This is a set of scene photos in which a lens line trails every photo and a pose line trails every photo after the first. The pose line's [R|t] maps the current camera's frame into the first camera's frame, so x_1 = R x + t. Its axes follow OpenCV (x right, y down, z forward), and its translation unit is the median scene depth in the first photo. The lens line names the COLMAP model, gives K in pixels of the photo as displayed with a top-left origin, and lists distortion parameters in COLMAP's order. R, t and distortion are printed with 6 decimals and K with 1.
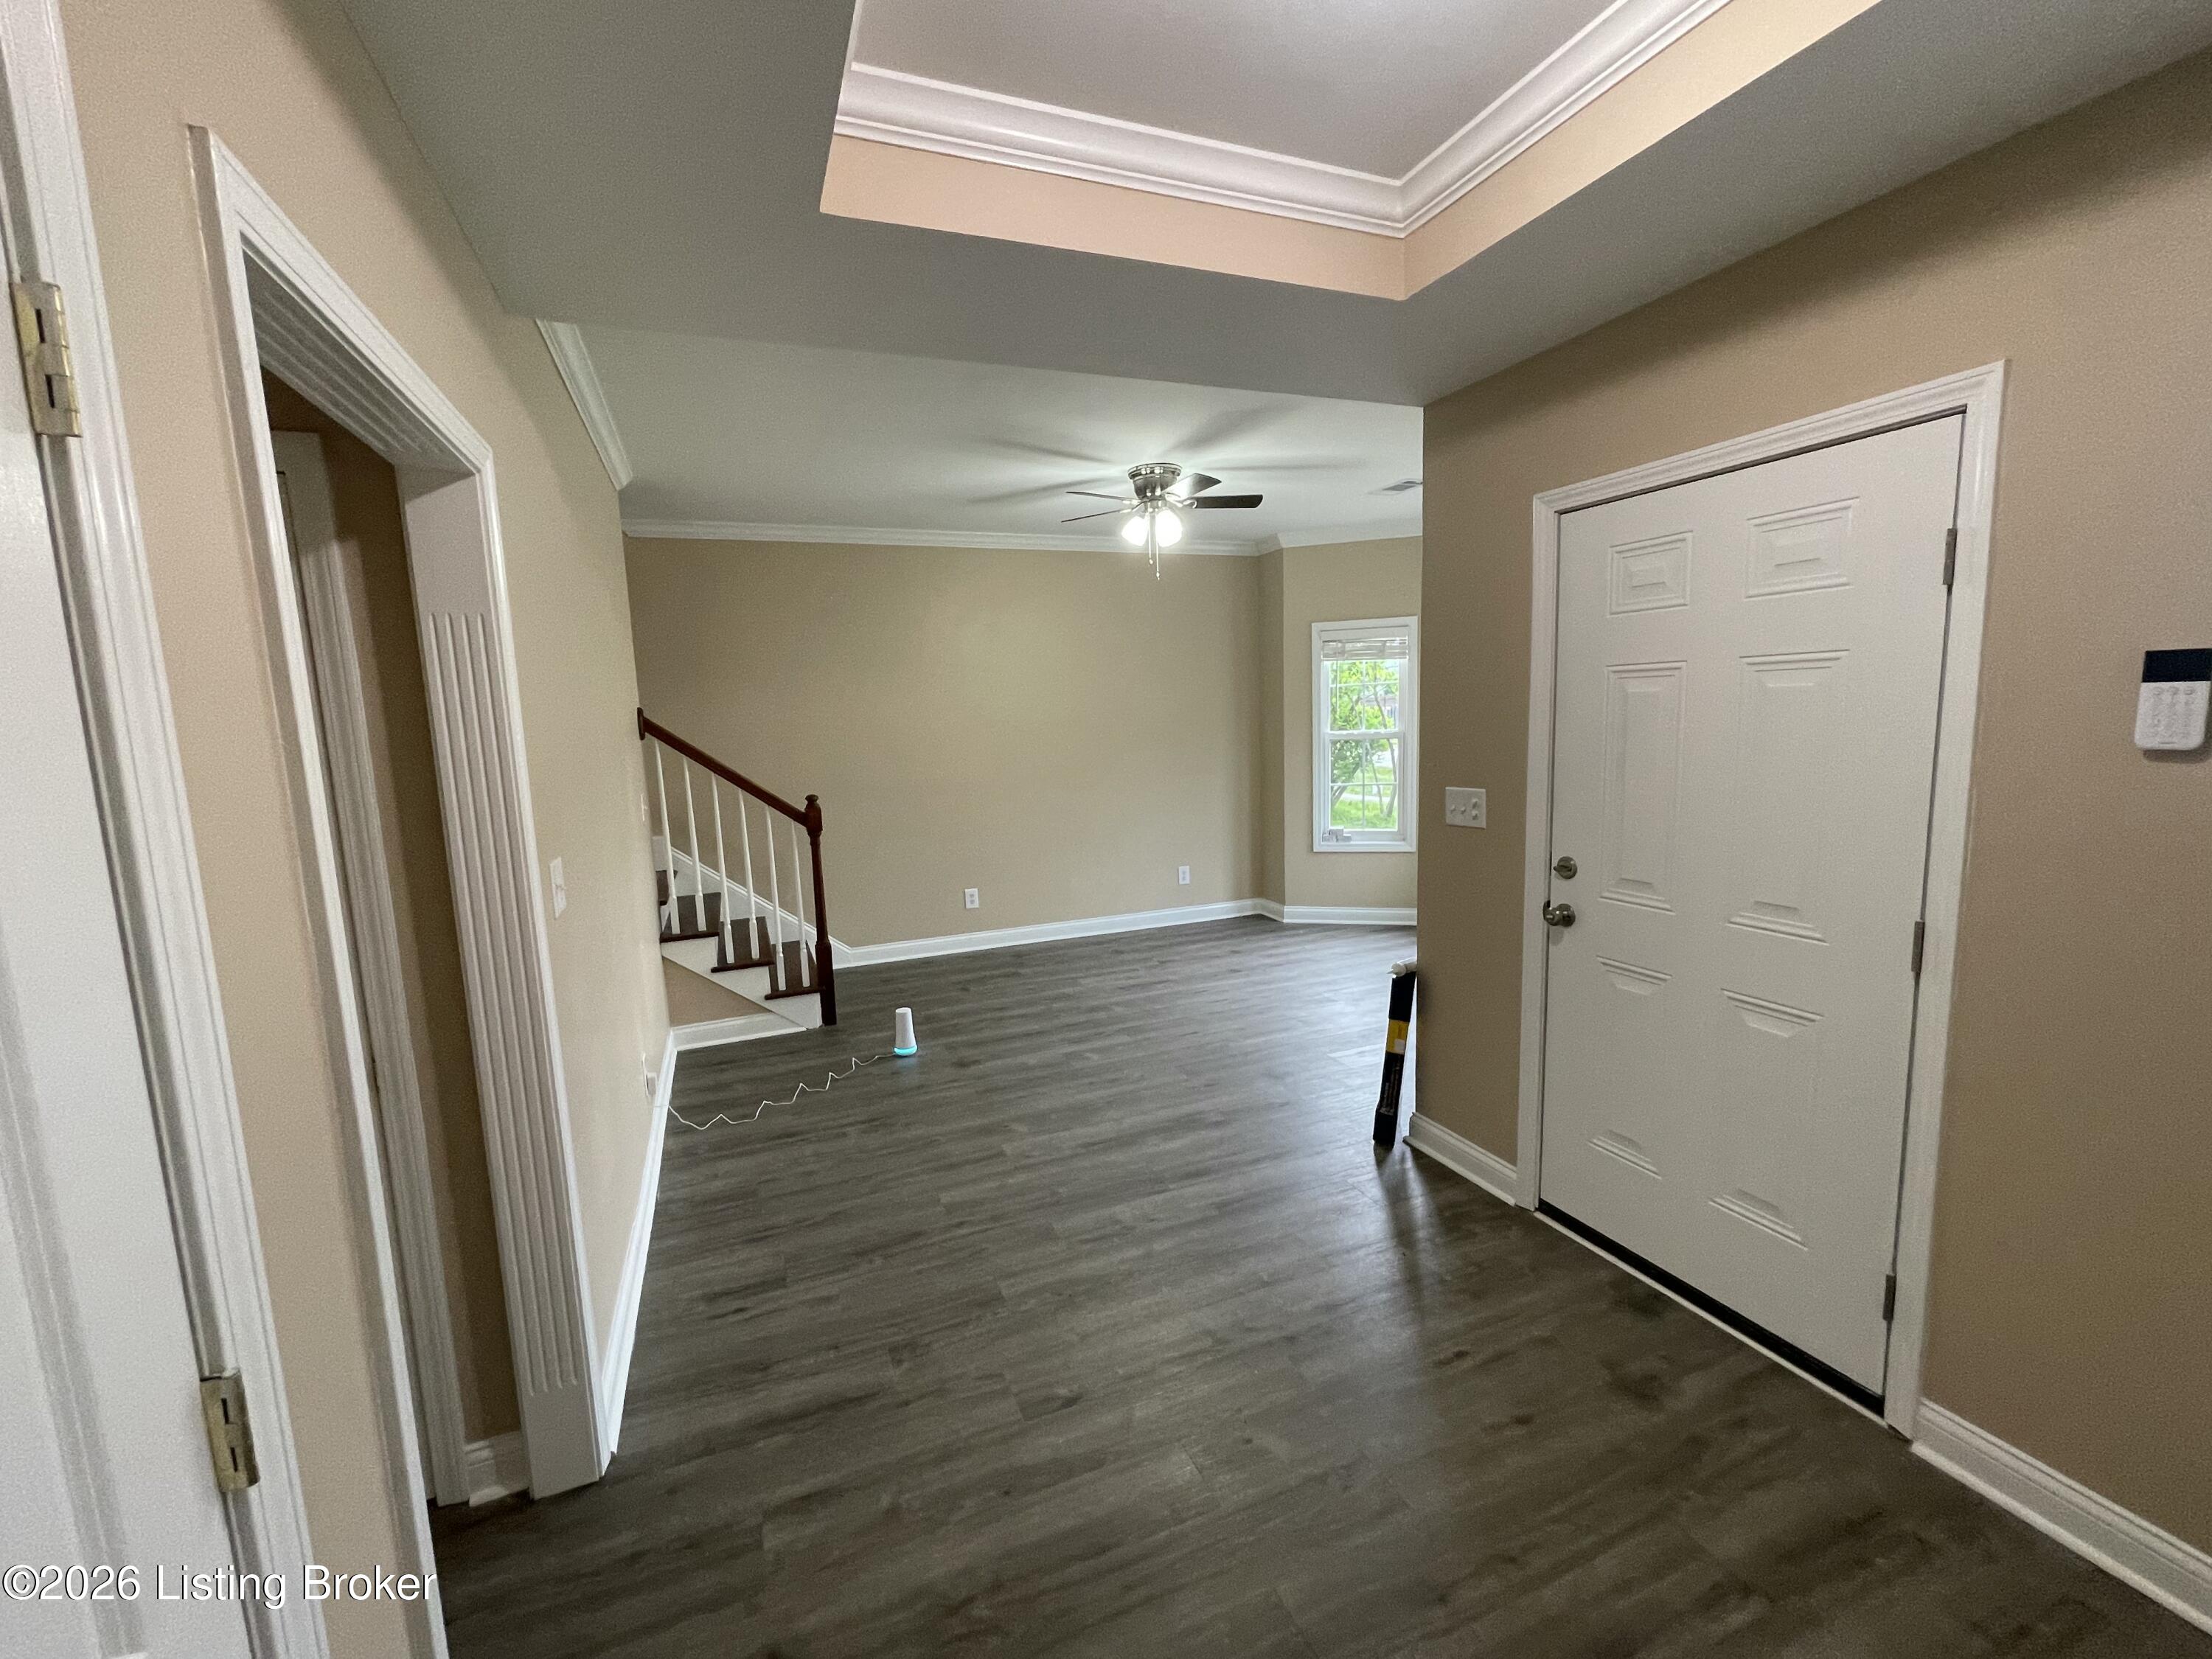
lens RADIAL K [[918.2, 0, 1096.9], [0, 918.2, 829.8], [0, 0, 1]] dist [-0.006797, 0.003301]
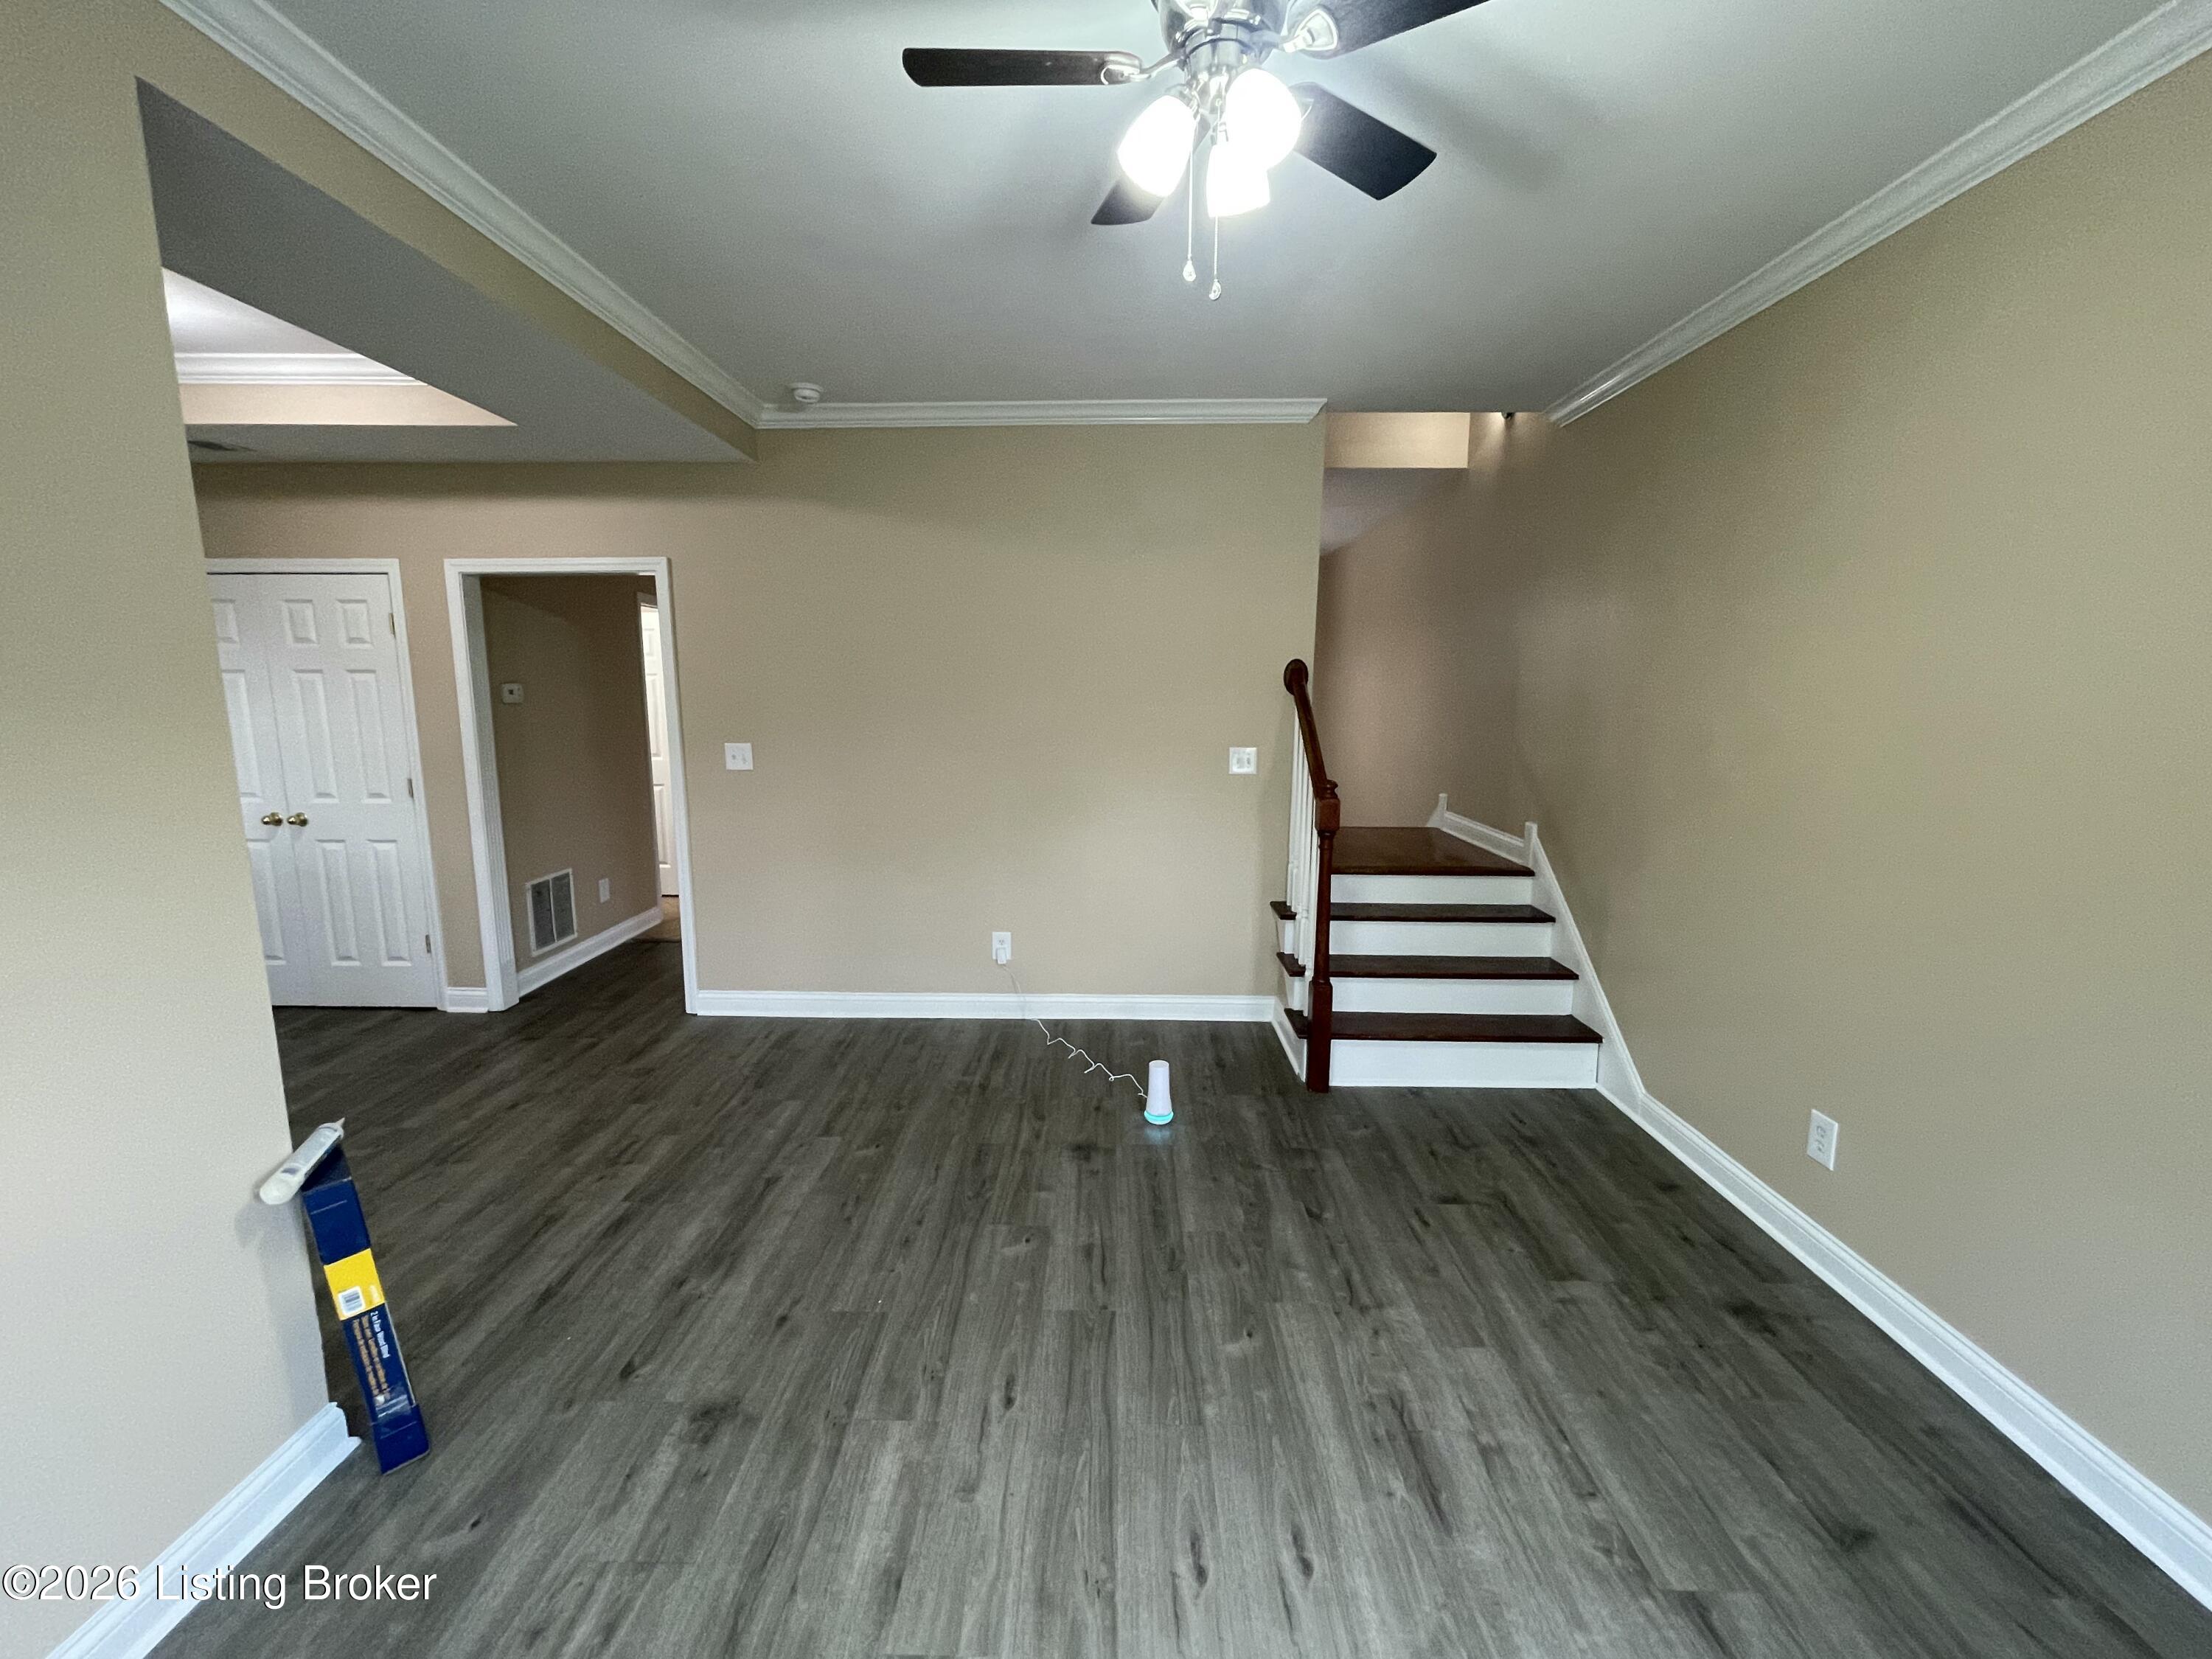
lens RADIAL K [[918.2, 0, 1096.5], [0, 918.2, 830.0], [0, 0, 1]] dist [-0.006797, 0.003301]
pose [[-0.392155, 0.176850, -0.902739, 0.636328], [-0.106197, 0.966081, 0.235392, -0.227141], [0.913749, 0.188178, -0.360073, 1.644391]]
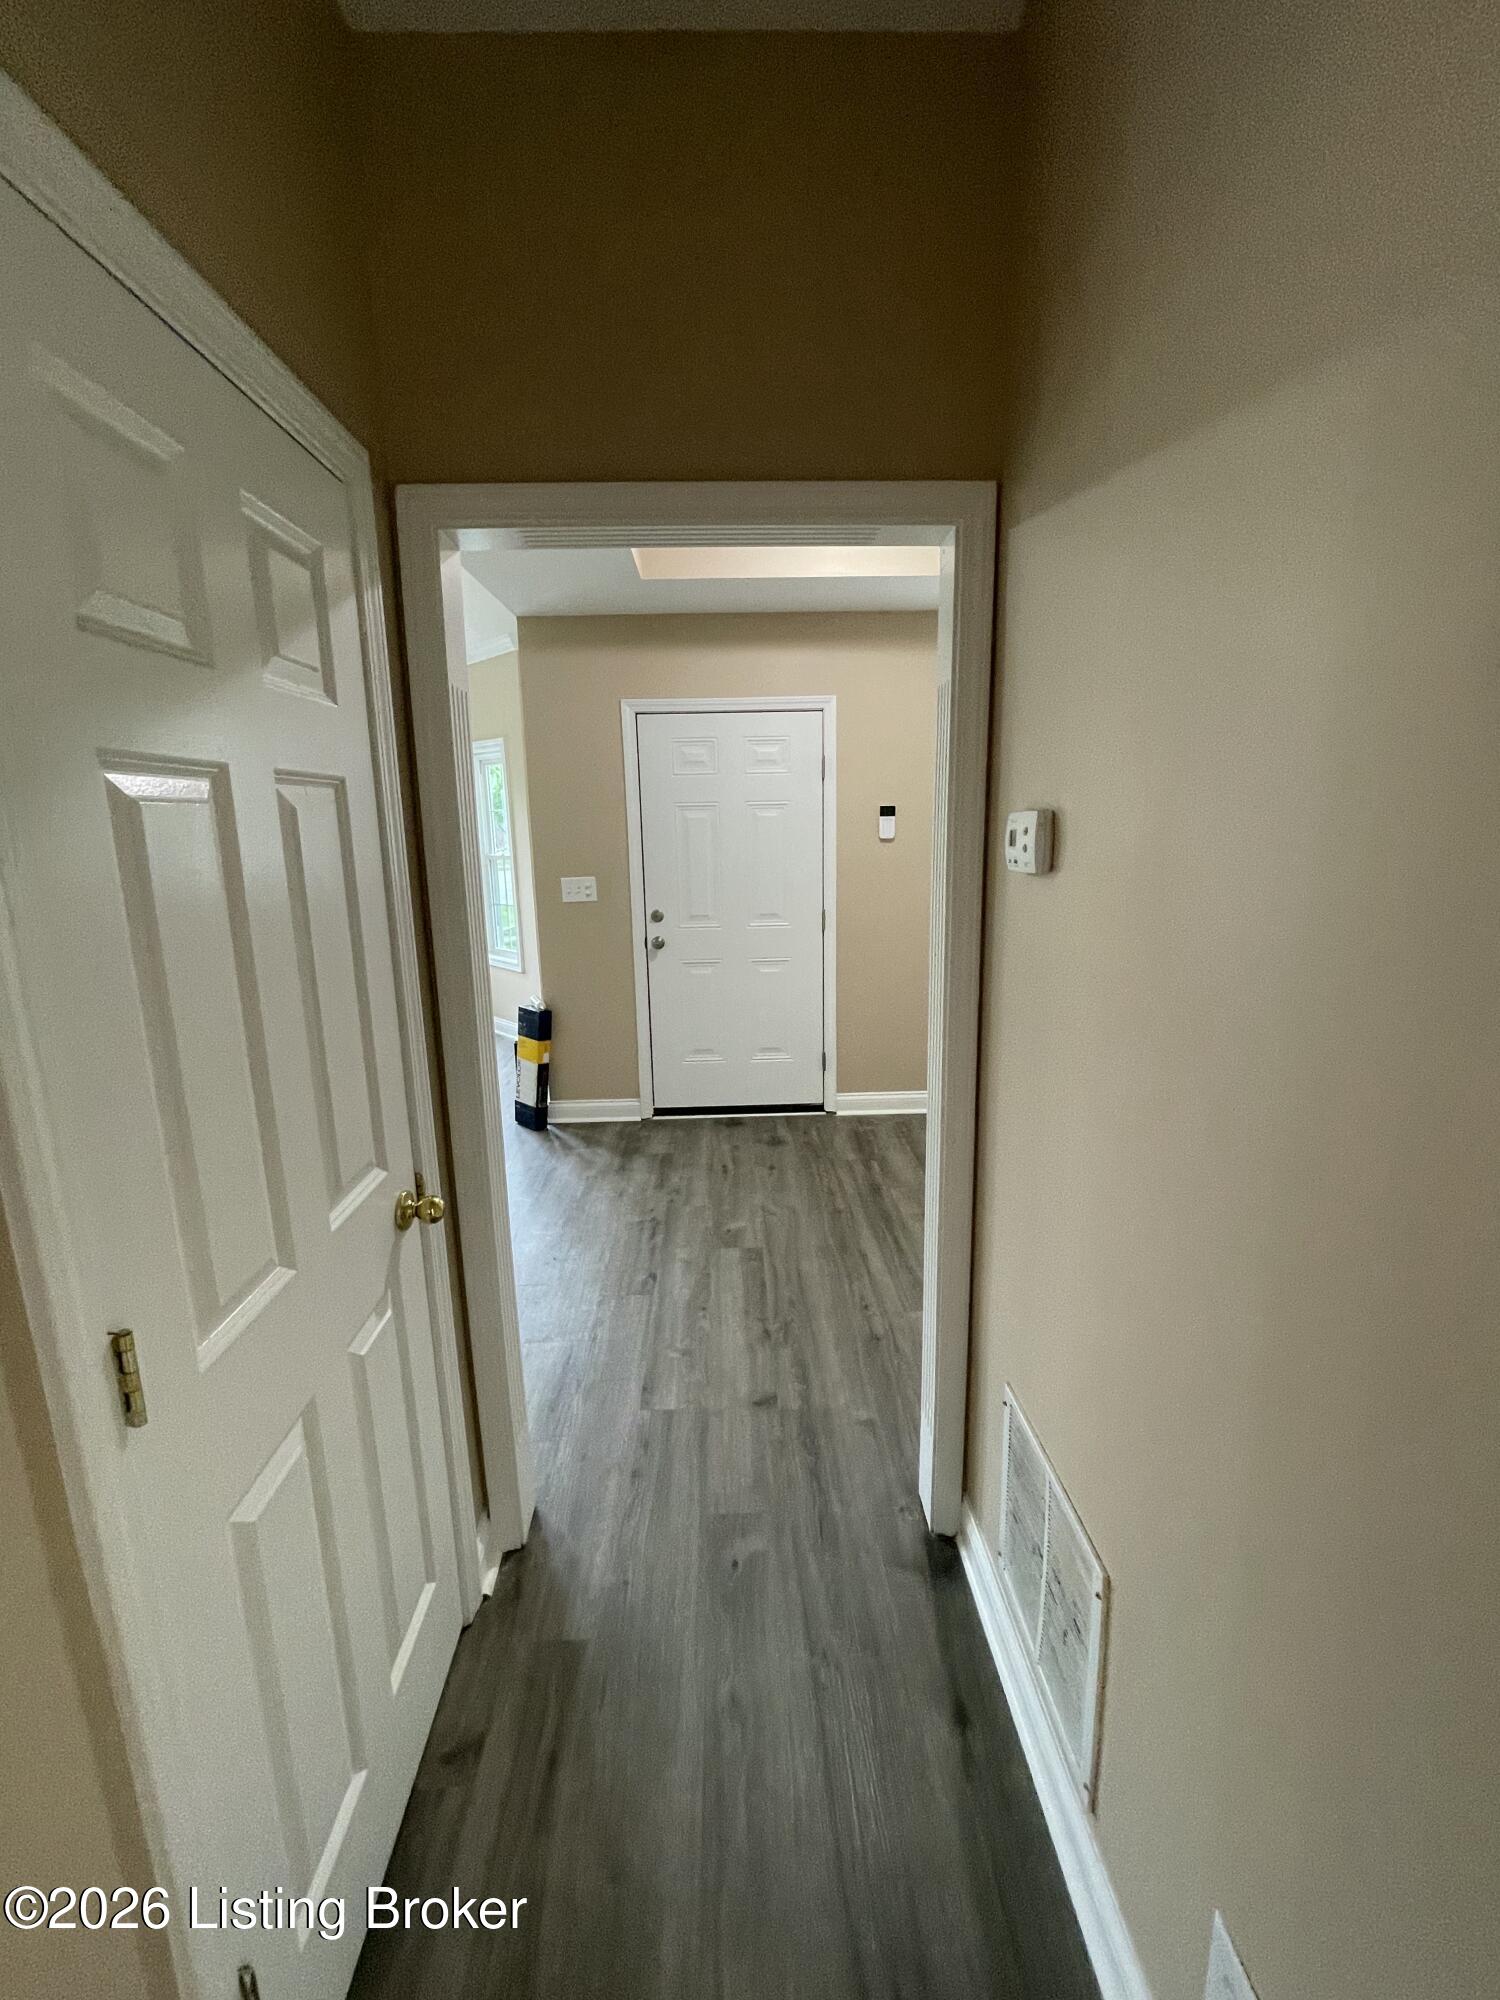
lens RADIAL K [[830.2, 0, 737.9], [0, 830.2, 989.8], [0, 0, 1]] dist [-0.006797, 0.003301]
pose [[0.355837, -0.158800, 0.920958, -0.790883], [0.127064, 0.984527, 0.120666, 0.006575], [-0.925870, 0.074083, 0.370509, 0.220062]]
